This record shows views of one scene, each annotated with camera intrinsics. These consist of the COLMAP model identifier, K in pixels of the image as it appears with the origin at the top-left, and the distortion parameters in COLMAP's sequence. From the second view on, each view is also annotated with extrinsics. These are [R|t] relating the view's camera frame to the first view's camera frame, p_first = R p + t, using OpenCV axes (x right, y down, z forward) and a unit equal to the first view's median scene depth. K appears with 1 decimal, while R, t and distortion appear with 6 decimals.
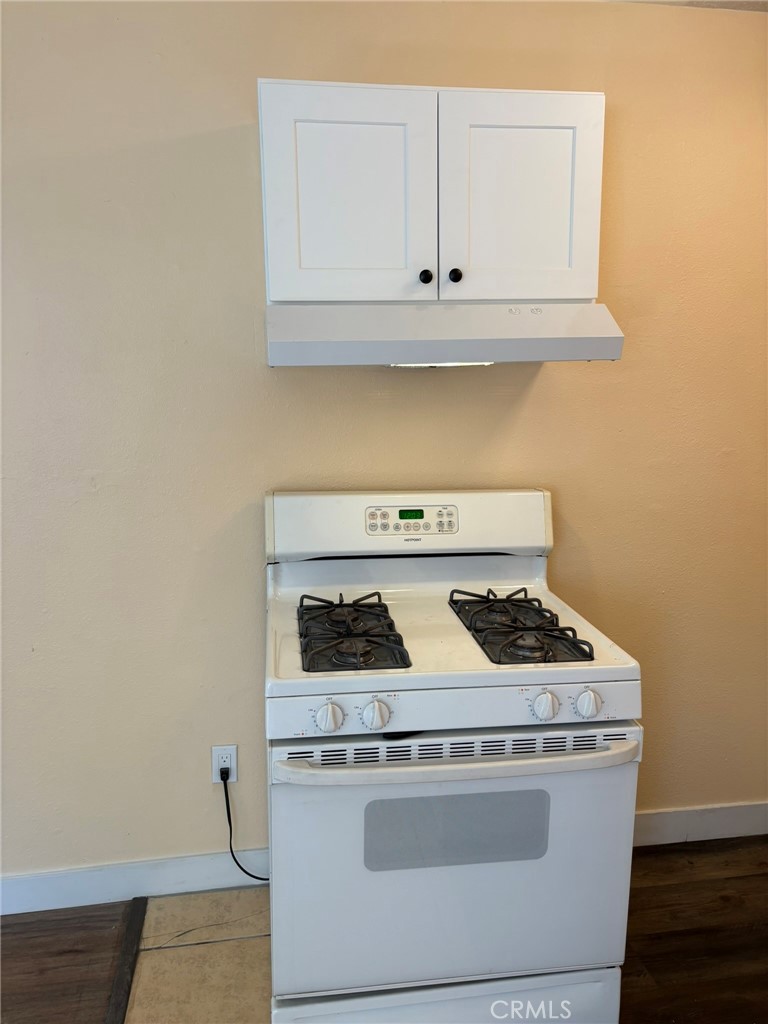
lens RADIAL K [[774.3, 0, 389.0], [0, 774.3, 511.0], [0, 0, 1]] dist [0.037386, -0.034369]
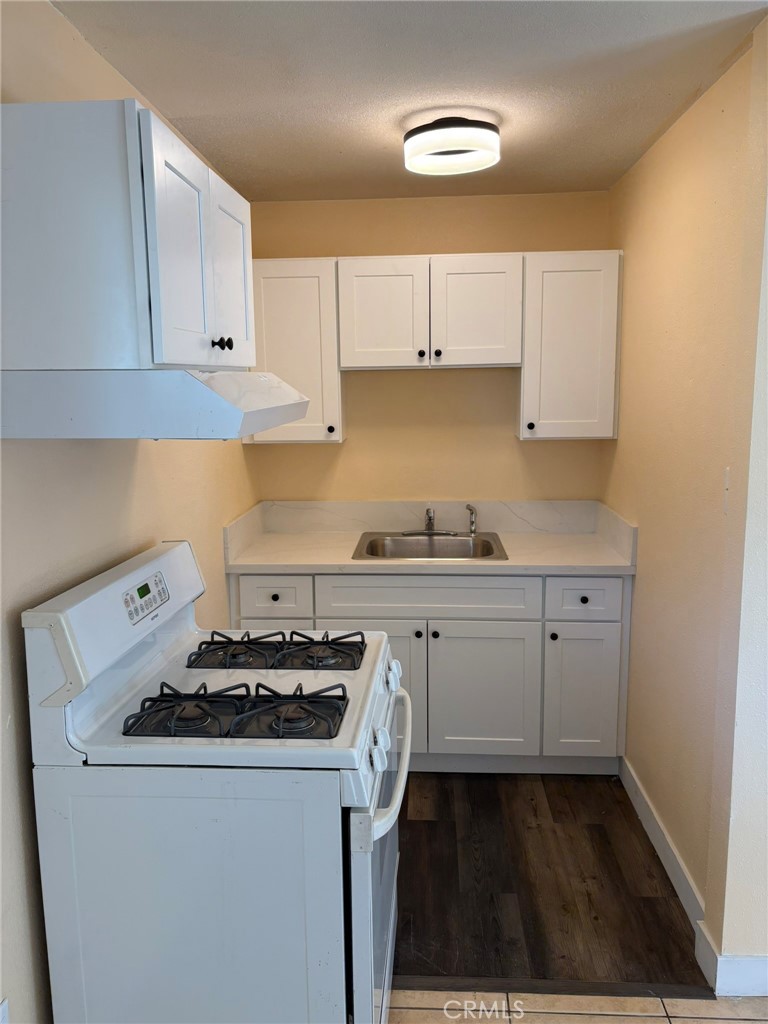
lens RADIAL K [[774.3, 0, 378.6], [0, 774.3, 508.0], [0, 0, 1]] dist [0.037386, -0.034369]
pose [[0.225380, -0.149256, 0.962770, -0.779640], [0.193767, 0.975321, 0.105842, -0.135149], [-0.954808, 0.162699, 0.248739, 0.497807]]
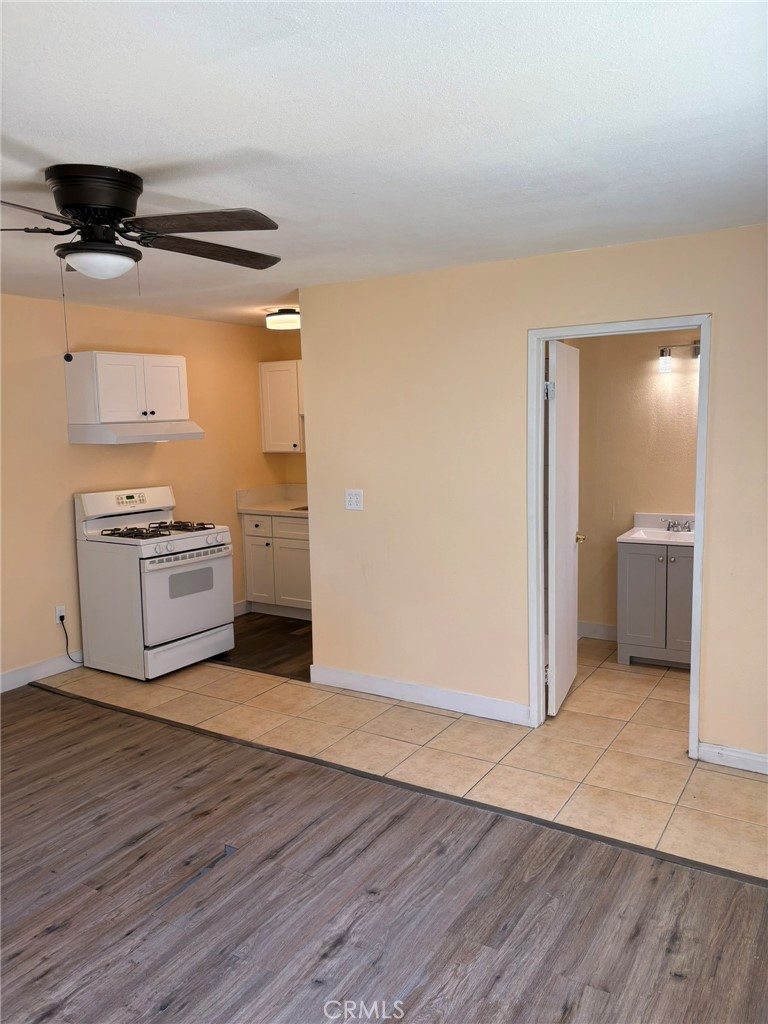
lens RADIAL K [[774.3, 0, 380.0], [0, 774.3, 526.3], [0, 0, 1]] dist [0.037386, -0.034369]
pose [[0.669648, -0.112581, 0.734096, -1.372498], [0.156204, 0.987684, 0.008981, 0.213324], [-0.726066, 0.108654, 0.678987, -1.426336]]
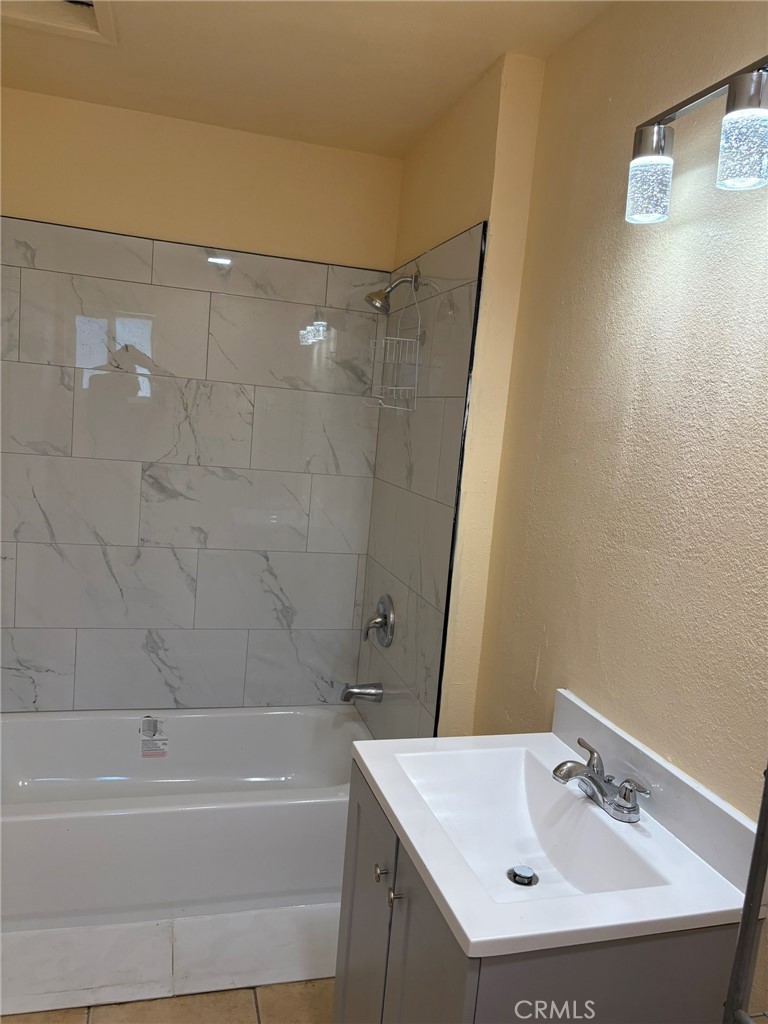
lens RADIAL K [[774.3, 0, 387.3], [0, 774.3, 518.9], [0, 0, 1]] dist [0.037386, -0.034369]
pose [[0.988385, 0.084275, 0.126461, 0.853182], [-0.078382, 0.995624, -0.050887, 0.200892], [-0.130196, 0.040384, 0.990665, -1.077193]]
